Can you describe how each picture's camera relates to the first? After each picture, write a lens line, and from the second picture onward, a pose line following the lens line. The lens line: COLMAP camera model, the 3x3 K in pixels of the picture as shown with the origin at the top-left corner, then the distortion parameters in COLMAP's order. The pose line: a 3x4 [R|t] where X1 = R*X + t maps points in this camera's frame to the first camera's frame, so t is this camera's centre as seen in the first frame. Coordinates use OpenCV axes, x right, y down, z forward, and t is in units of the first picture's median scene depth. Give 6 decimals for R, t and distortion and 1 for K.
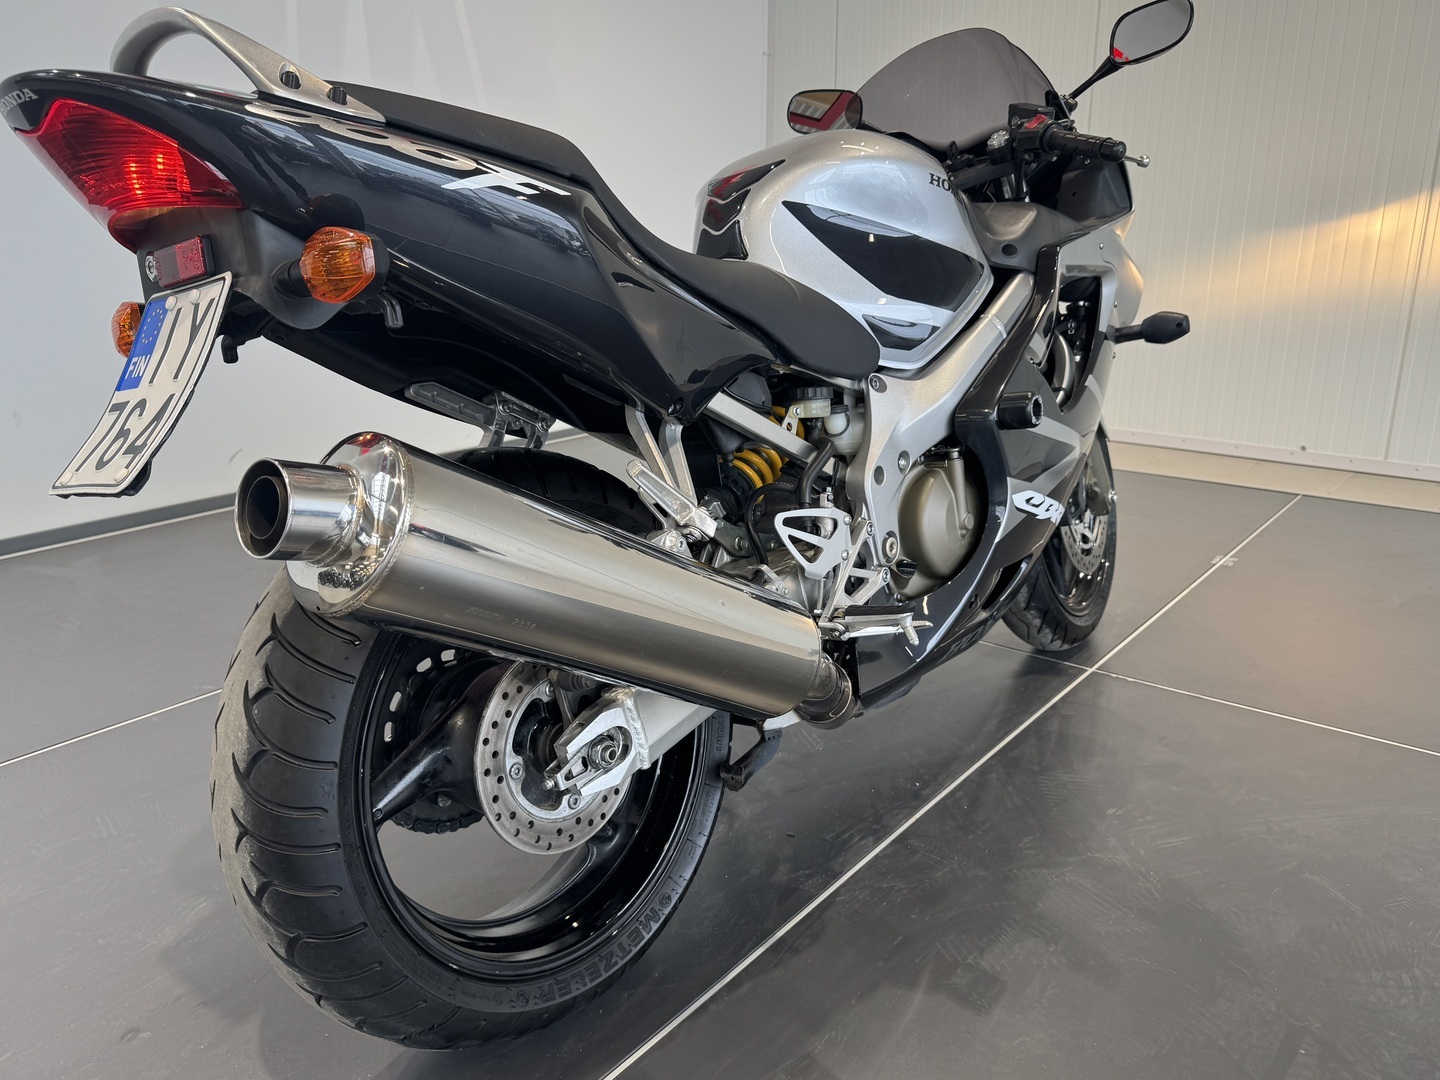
lens RADIAL K [[1131.9, 0, 720.0], [0, 1131.9, 540.0], [0, 0, 1]] dist [0.006360, -0.004696]
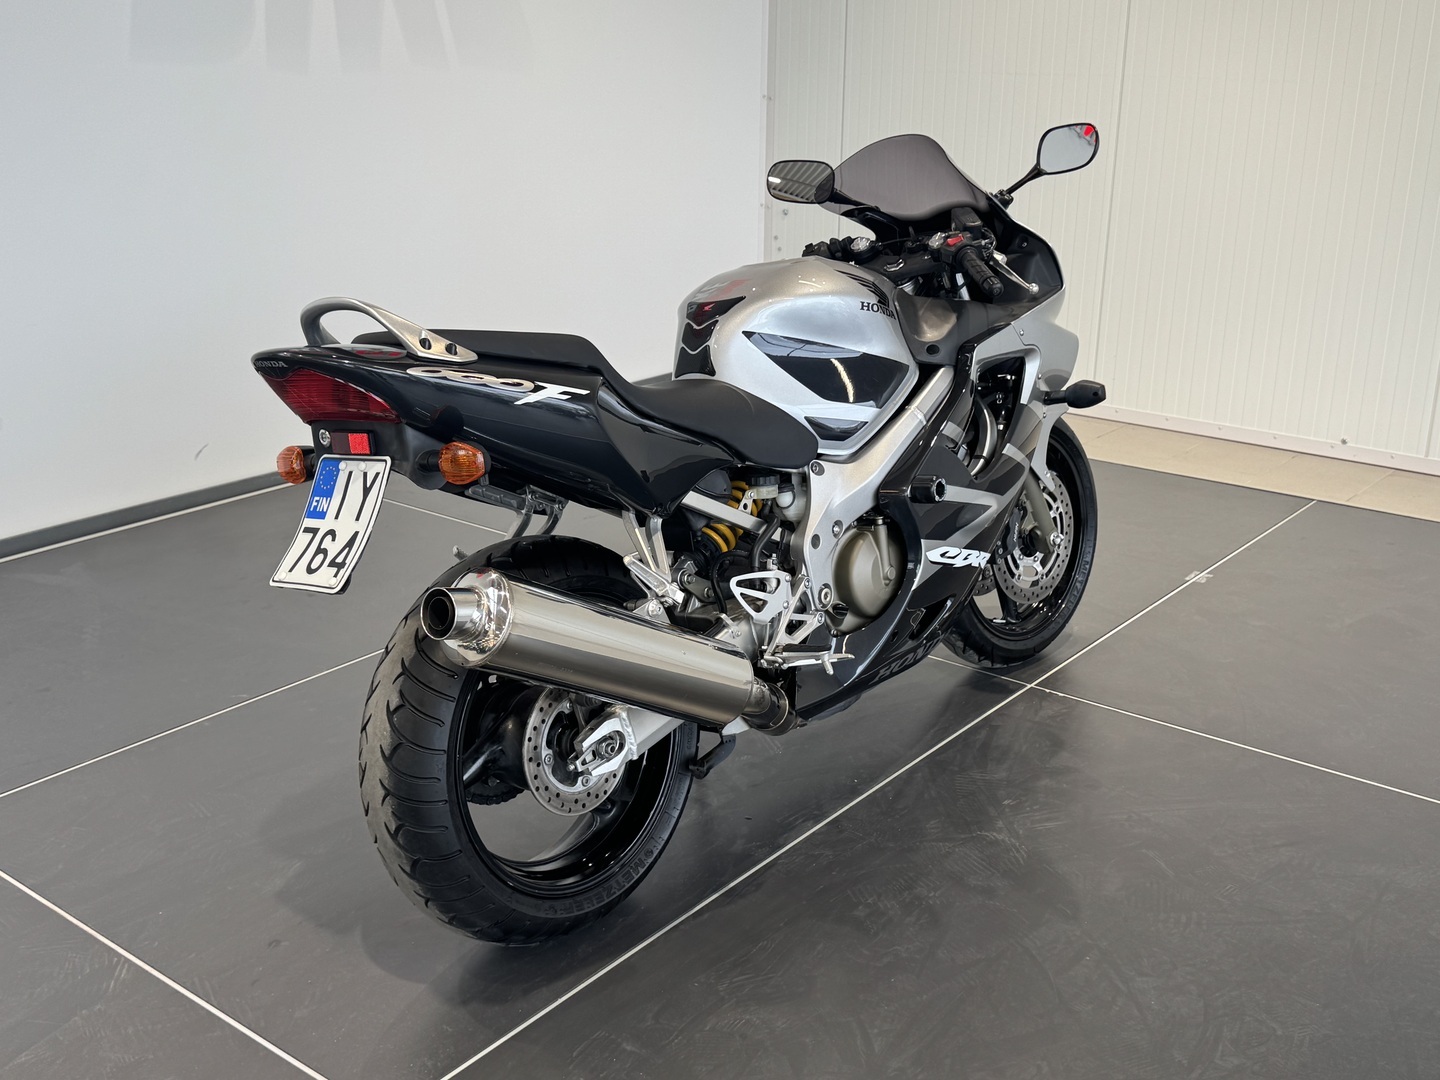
lens RADIAL K [[1577.8, 0, 720.0], [0, 1577.8, 540.0], [0, 0, 1]] dist [-0.089609, 0.777058]
pose [[0.999886, 0.006537, -0.013635, 0.059547], [-0.006051, 0.999354, 0.035416, -0.131398], [0.013858, -0.035329, 0.999280, -0.871277]]
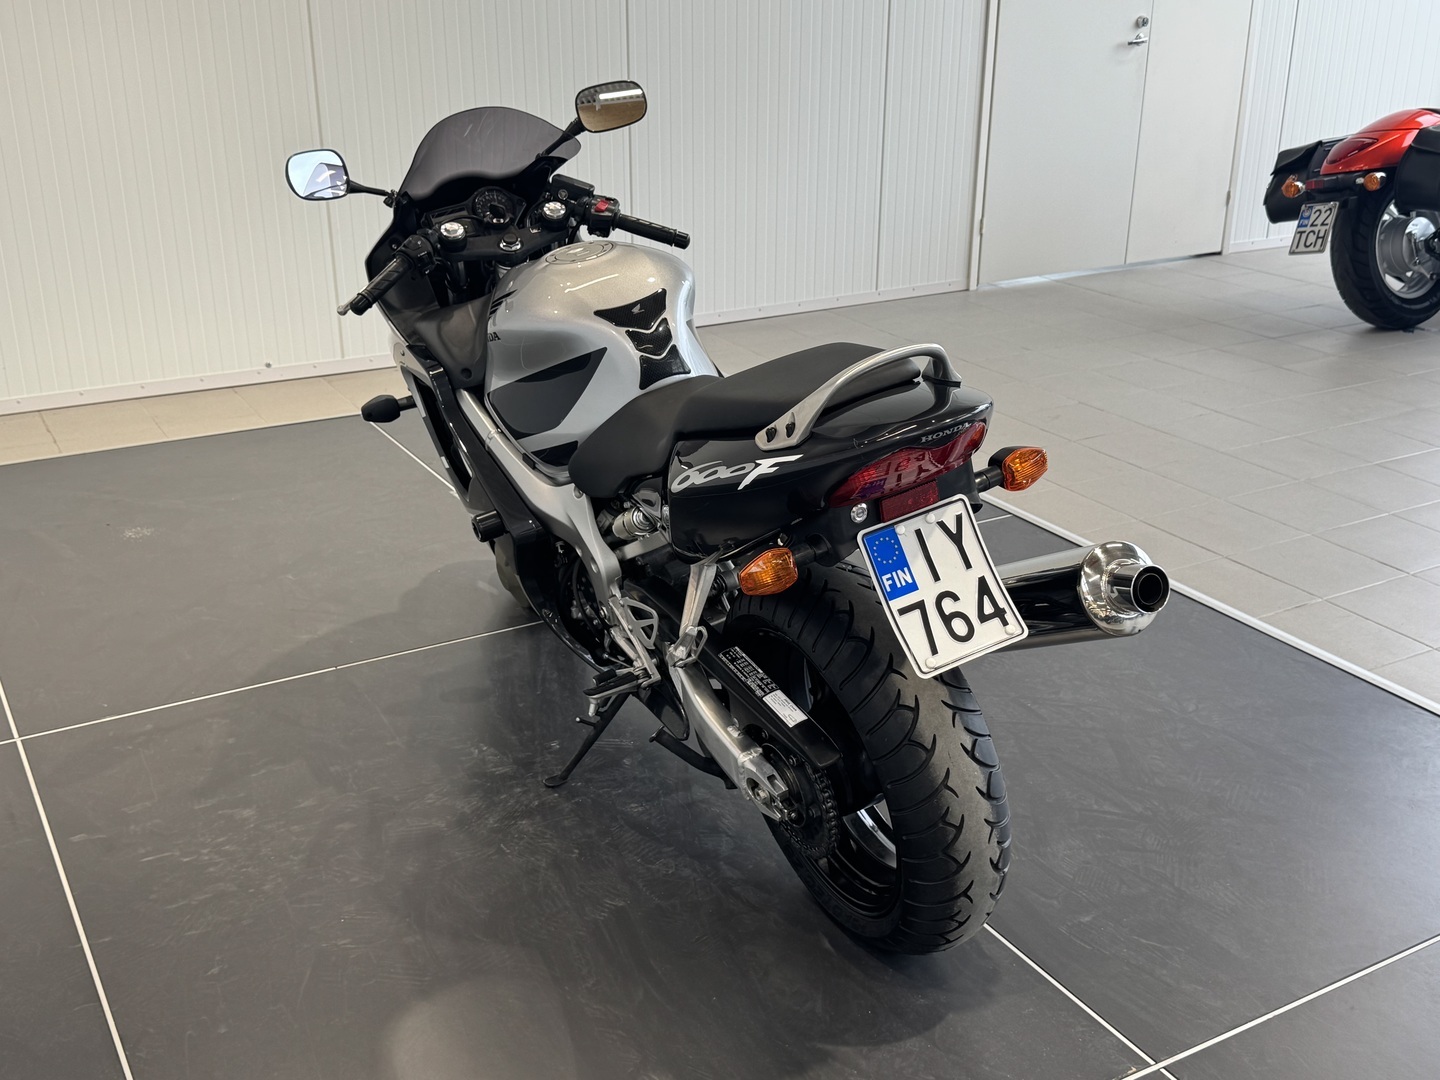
lens RADIAL K [[1577.8, 0, 720.0], [0, 1577.8, 540.0], [0, 0, 1]] dist [-0.089609, 0.777058]
pose [[0.374753, -0.343481, 0.861151, -1.630617], [0.262842, 0.930092, 0.256597, -0.546158], [-0.889086, 0.130186, 0.438837, 0.228267]]
